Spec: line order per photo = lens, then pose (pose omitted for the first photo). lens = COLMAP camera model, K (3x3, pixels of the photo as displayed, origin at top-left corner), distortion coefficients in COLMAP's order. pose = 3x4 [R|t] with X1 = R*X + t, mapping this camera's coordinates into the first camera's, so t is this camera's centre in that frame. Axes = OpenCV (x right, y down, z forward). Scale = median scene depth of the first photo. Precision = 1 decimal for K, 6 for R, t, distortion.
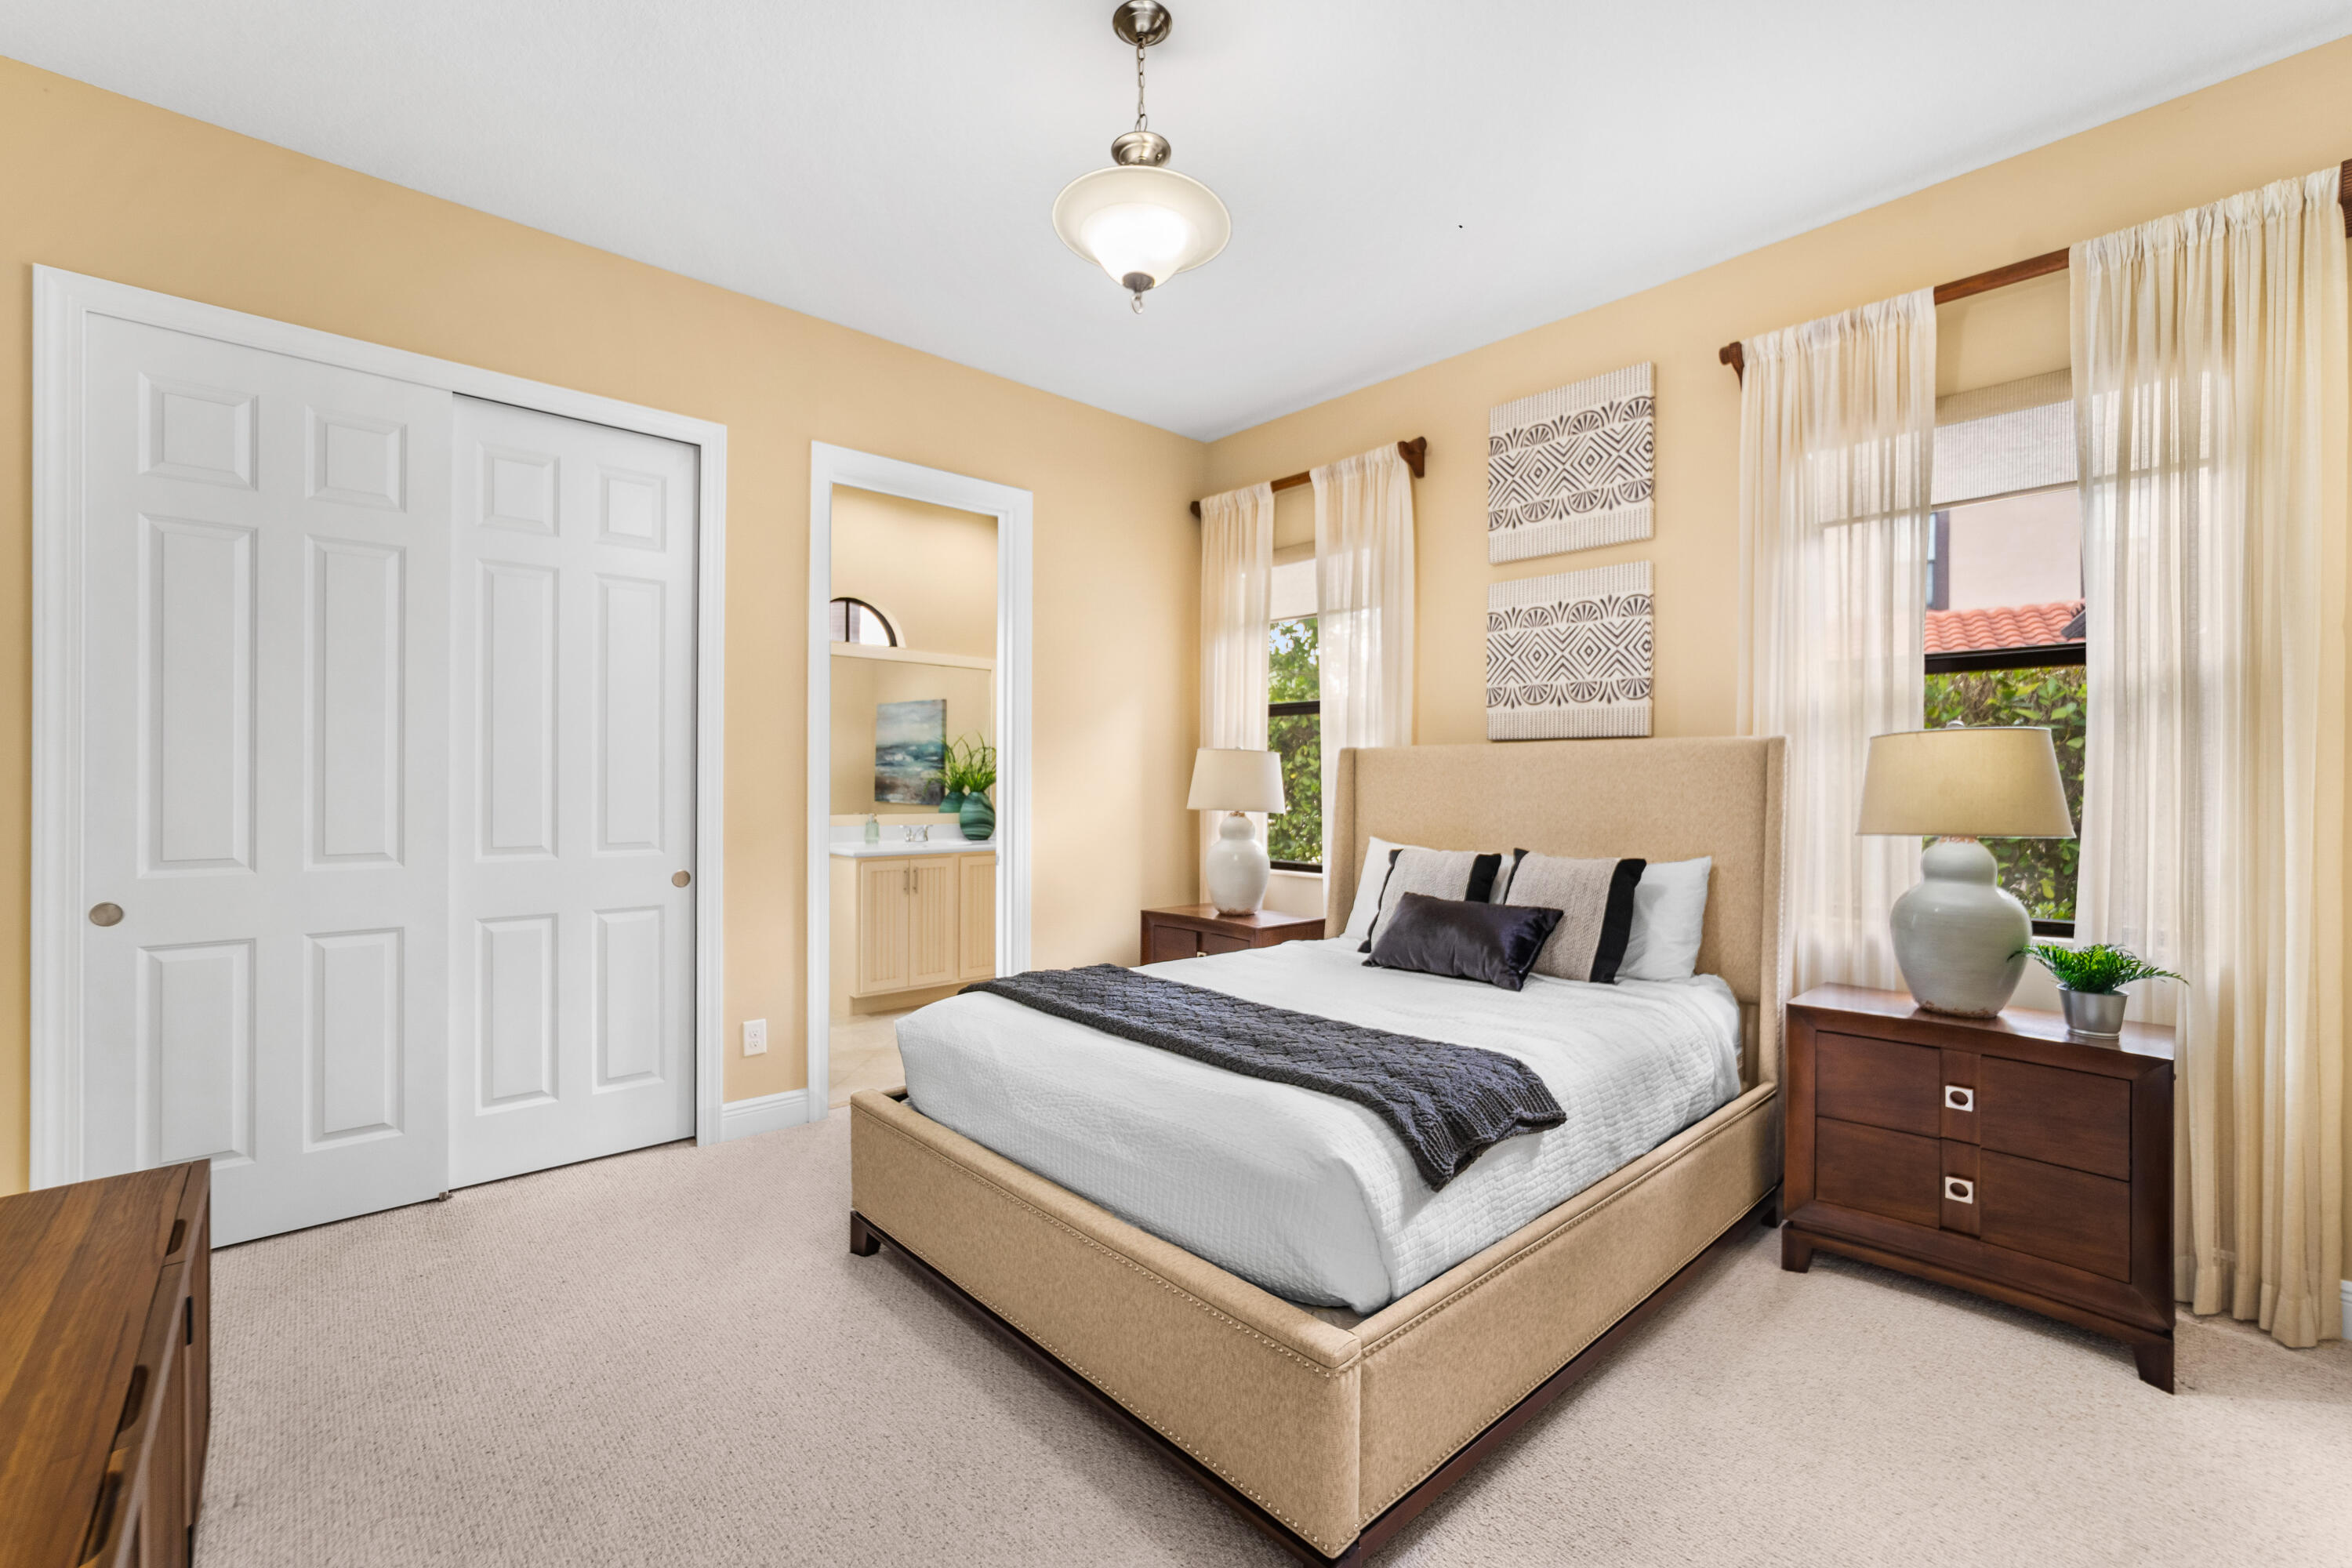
lens RADIAL K [[955.1, 0, 1157.4], [0, 955.1, 781.2], [0, 0, 1]] dist [-0.011797, 0.000296]
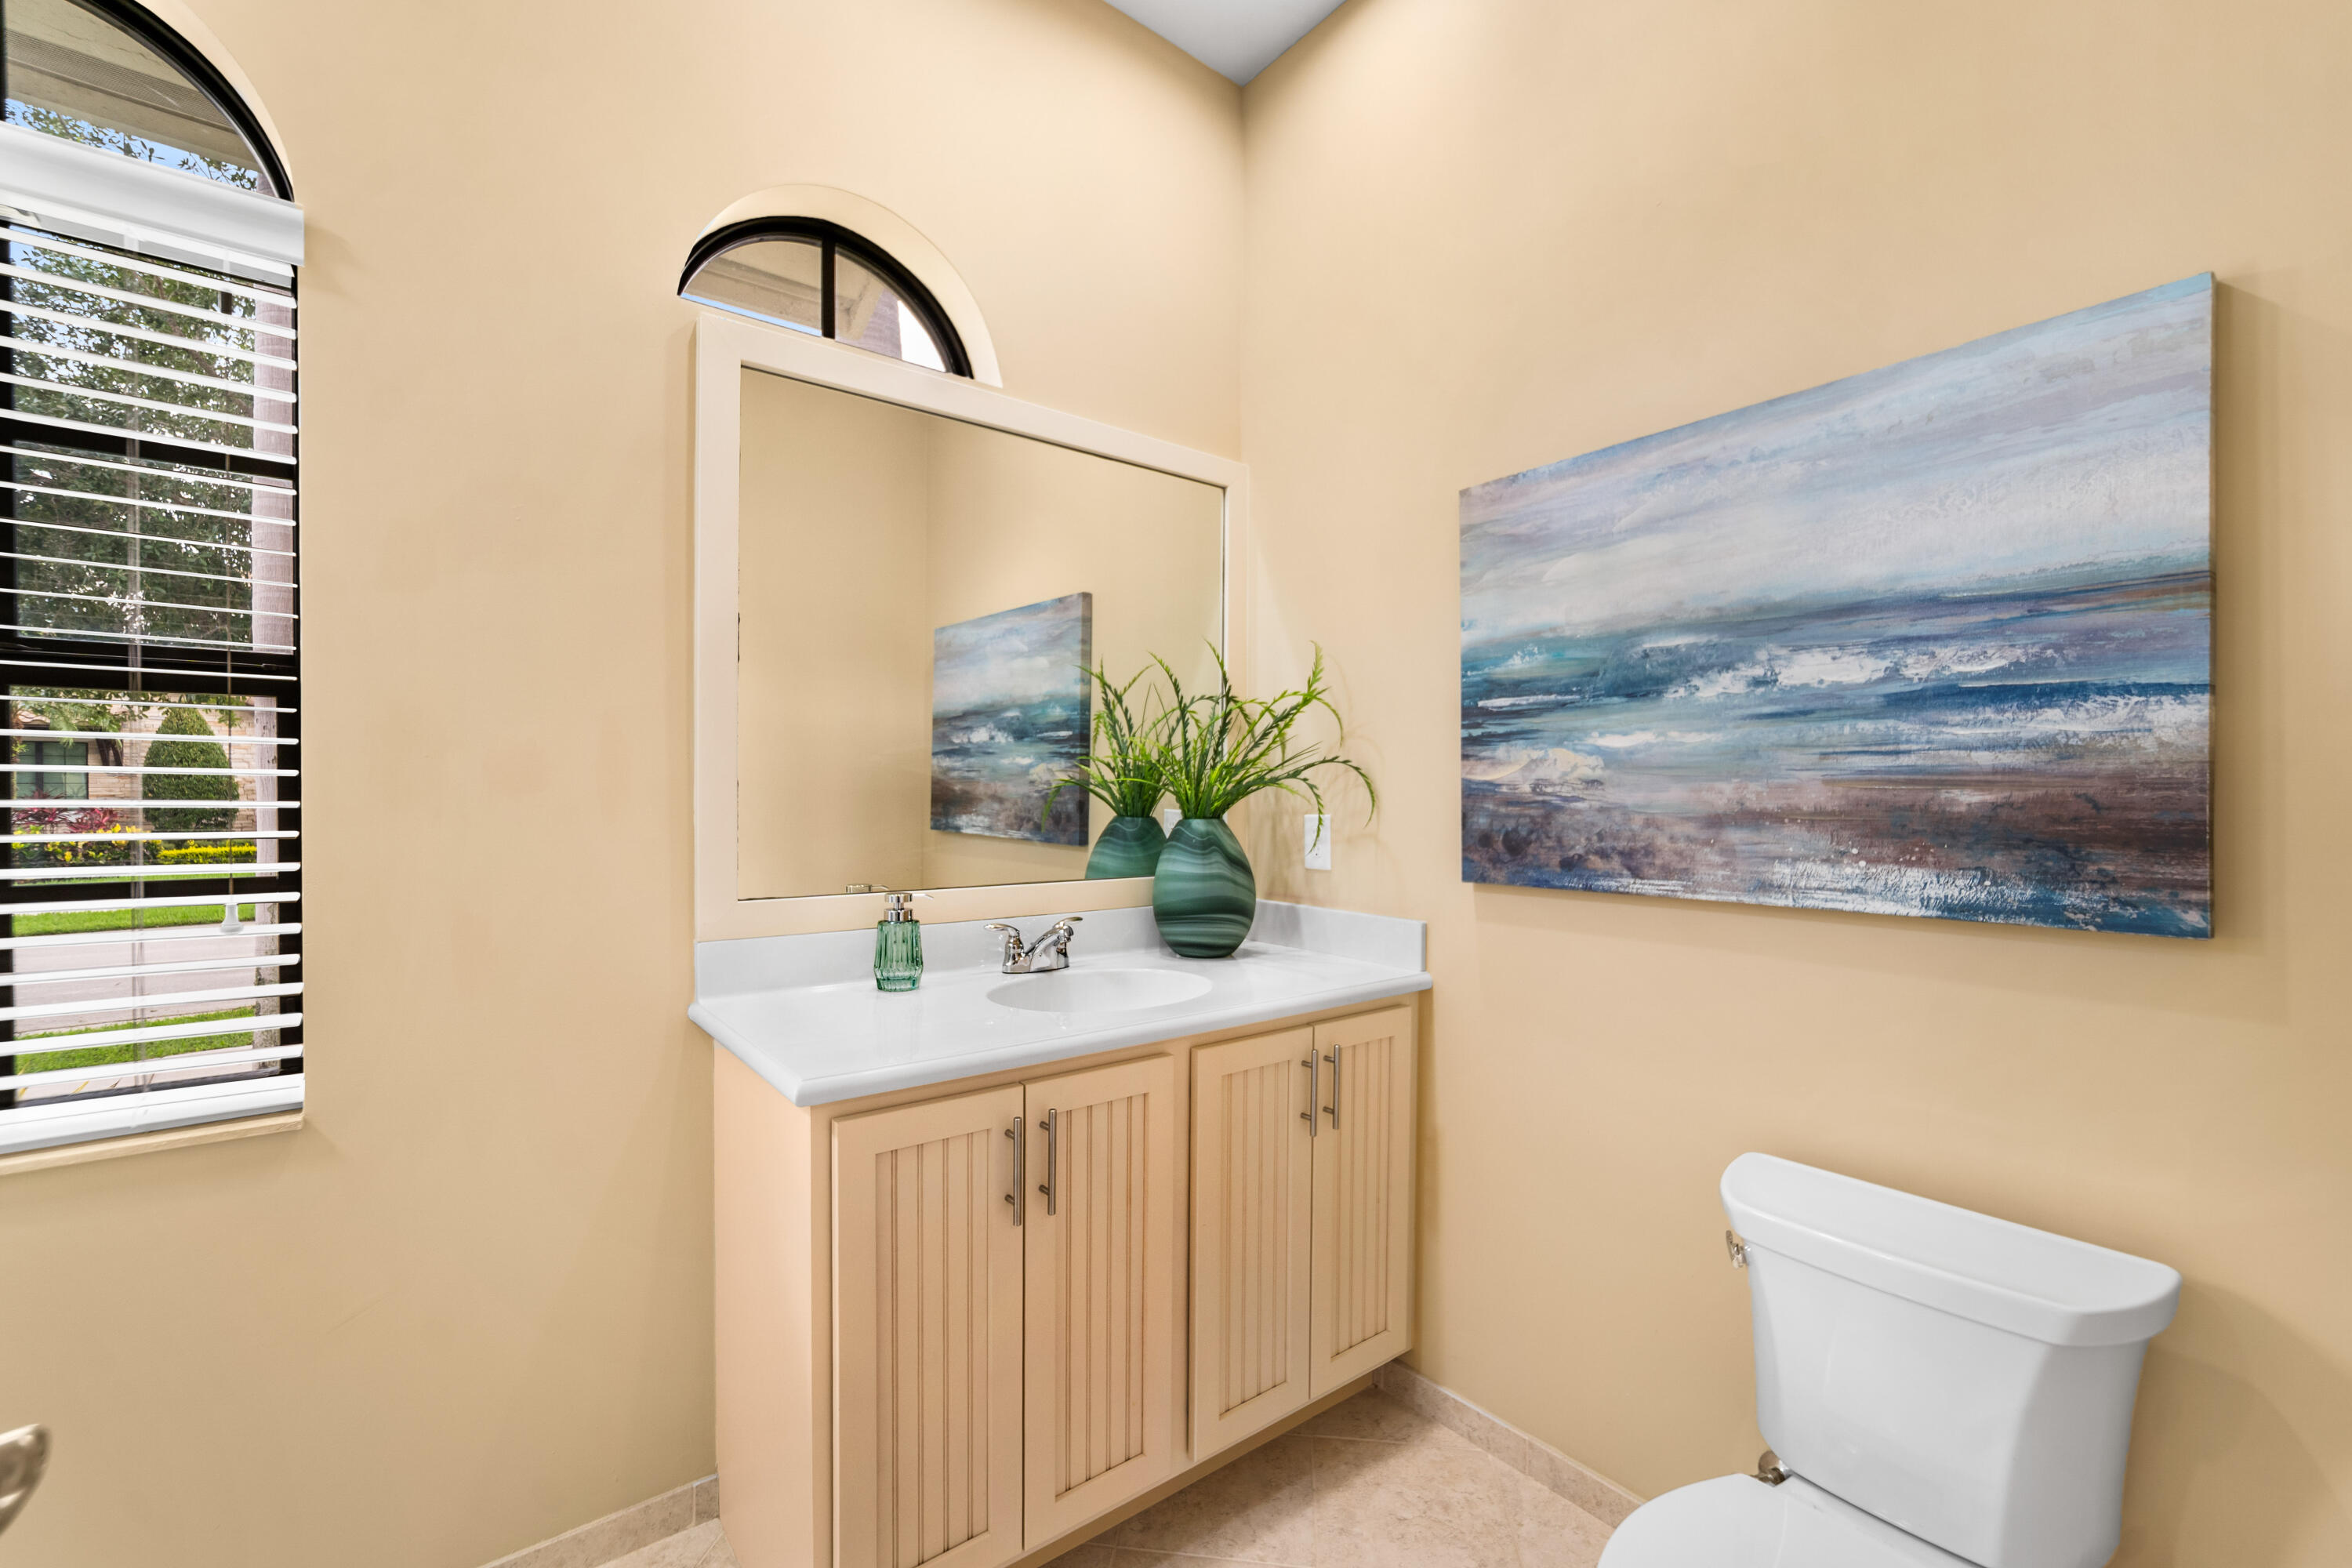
lens RADIAL K [[955.1, 0, 1157.4], [0, 955.1, 781.2], [0, 0, 1]] dist [-0.011797, 0.000296]
pose [[0.996831, -0.006155, -0.079304, -0.161901], [0.005820, 0.999973, -0.004461, -0.000875], [0.079329, 0.003985, 0.996840, 0.593060]]
